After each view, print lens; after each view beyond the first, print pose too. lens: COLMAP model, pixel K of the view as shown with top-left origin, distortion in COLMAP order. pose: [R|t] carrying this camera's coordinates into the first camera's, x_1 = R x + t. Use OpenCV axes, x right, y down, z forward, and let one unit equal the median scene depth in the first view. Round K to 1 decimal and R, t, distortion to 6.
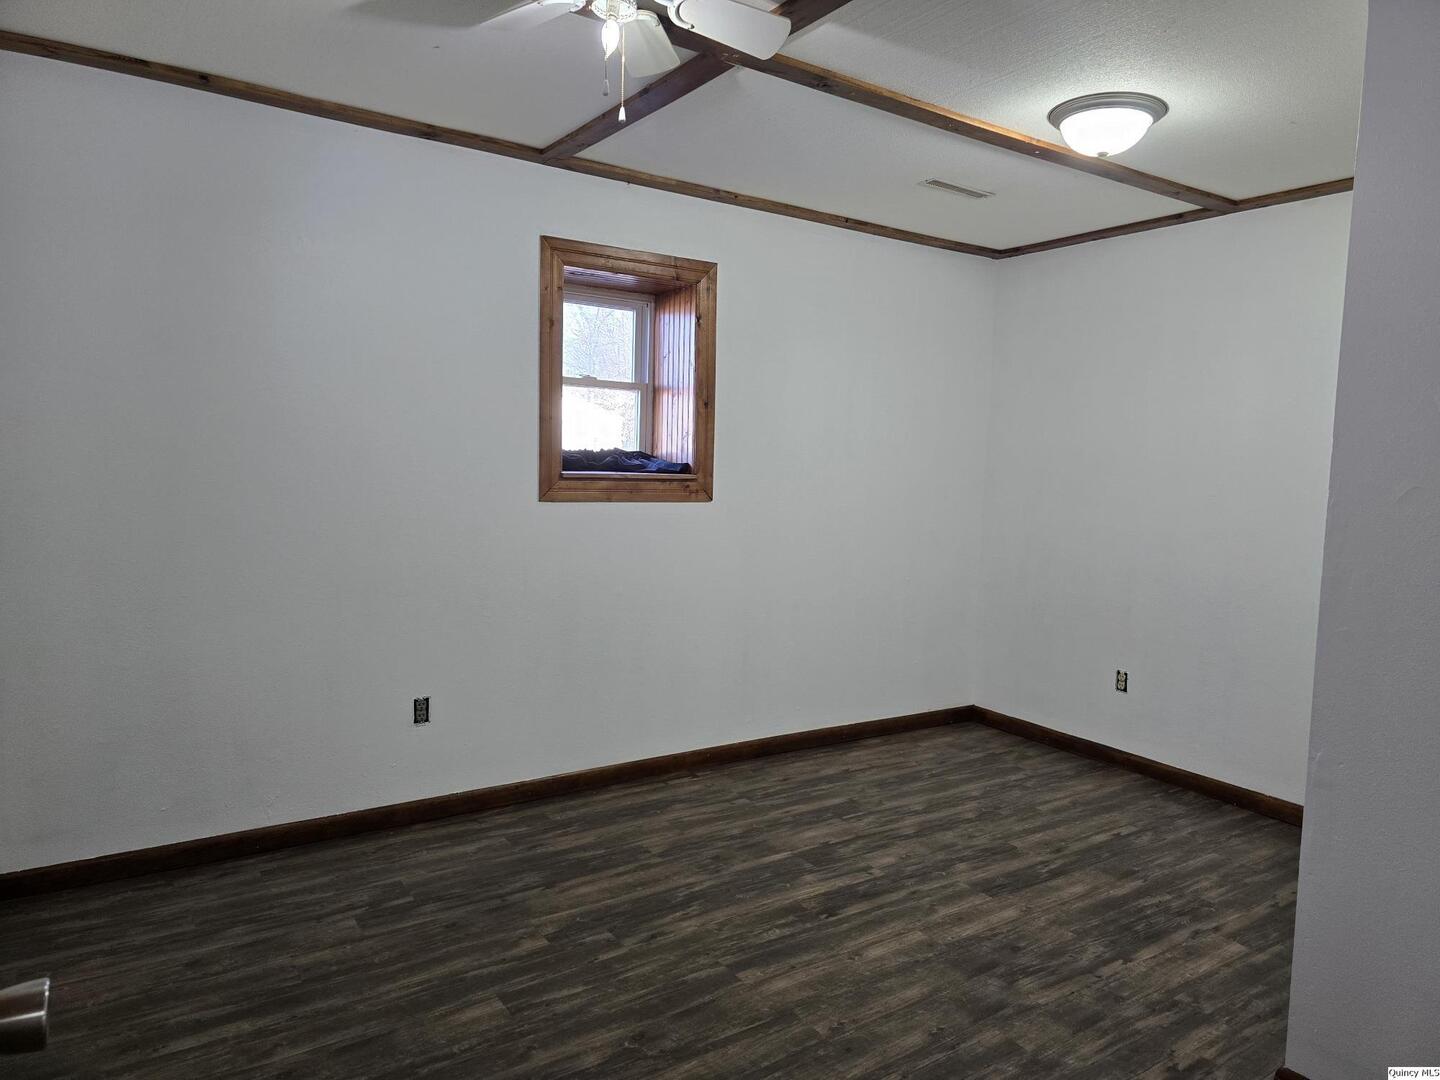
lens RADIAL K [[959.5, 0, 722.6], [0, 959.5, 530.4], [0, 0, 1]] dist [0.086421, -0.066400]
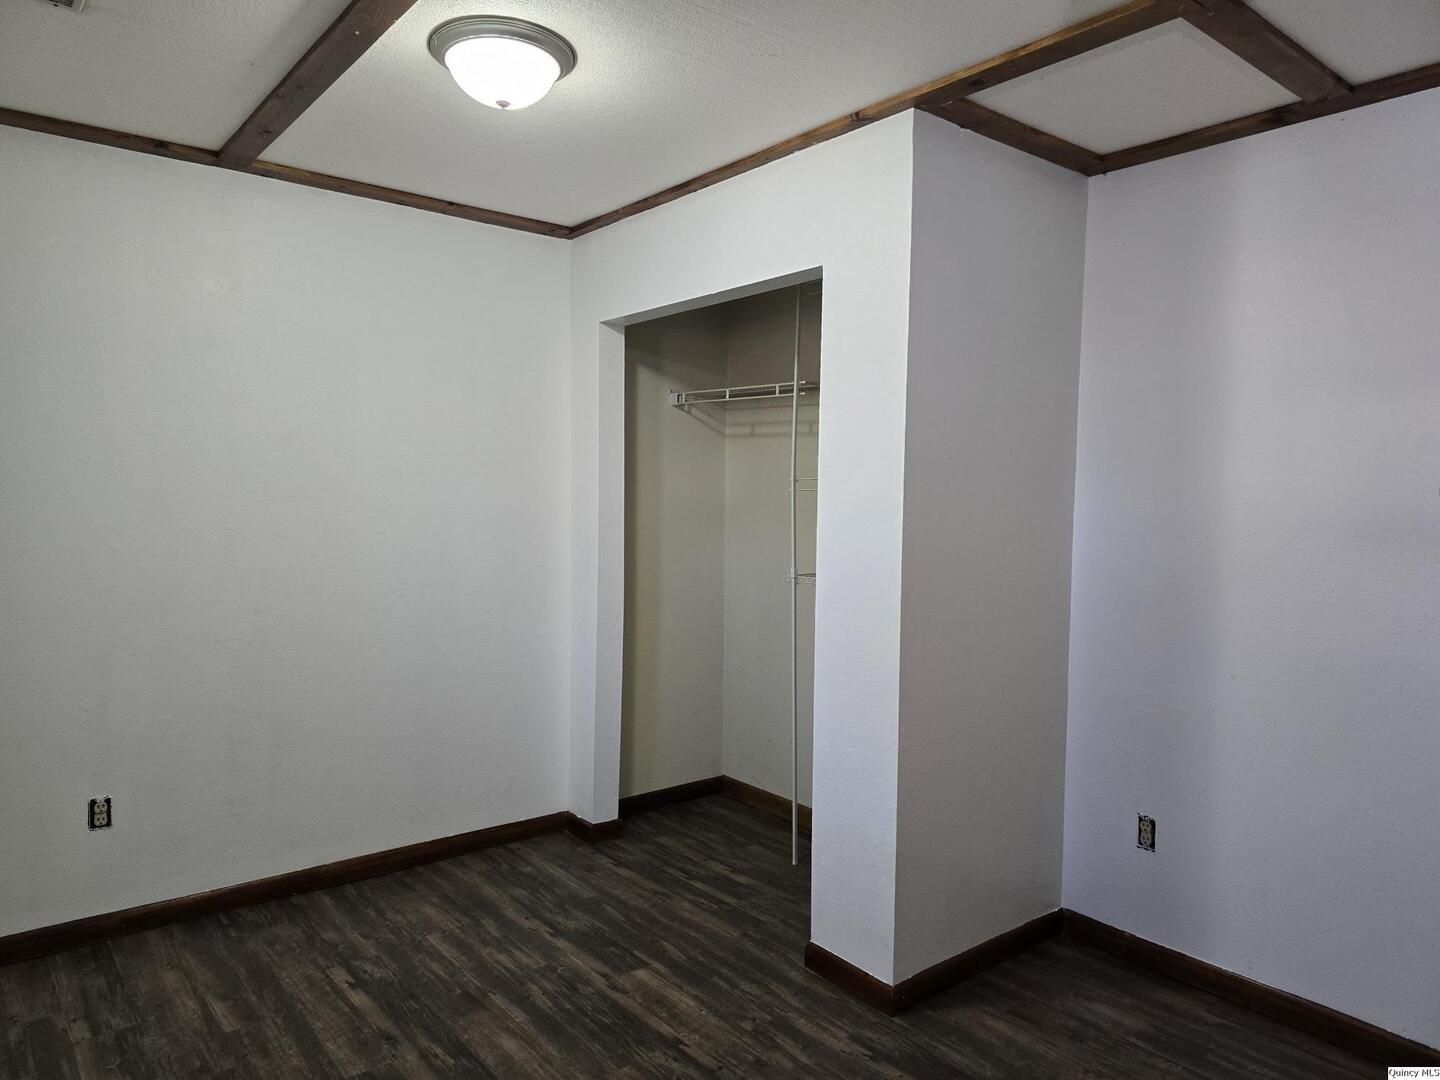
lens RADIAL K [[982.3, 0, 724.7], [0, 982.3, 548.9], [0, 0, 1]] dist [0.083186, -0.072352]
pose [[-0.096825, -0.095623, 0.990697, -0.360040], [0.055388, 0.993314, 0.101289, -0.085093], [-0.993759, 0.064681, -0.090881, 0.774811]]
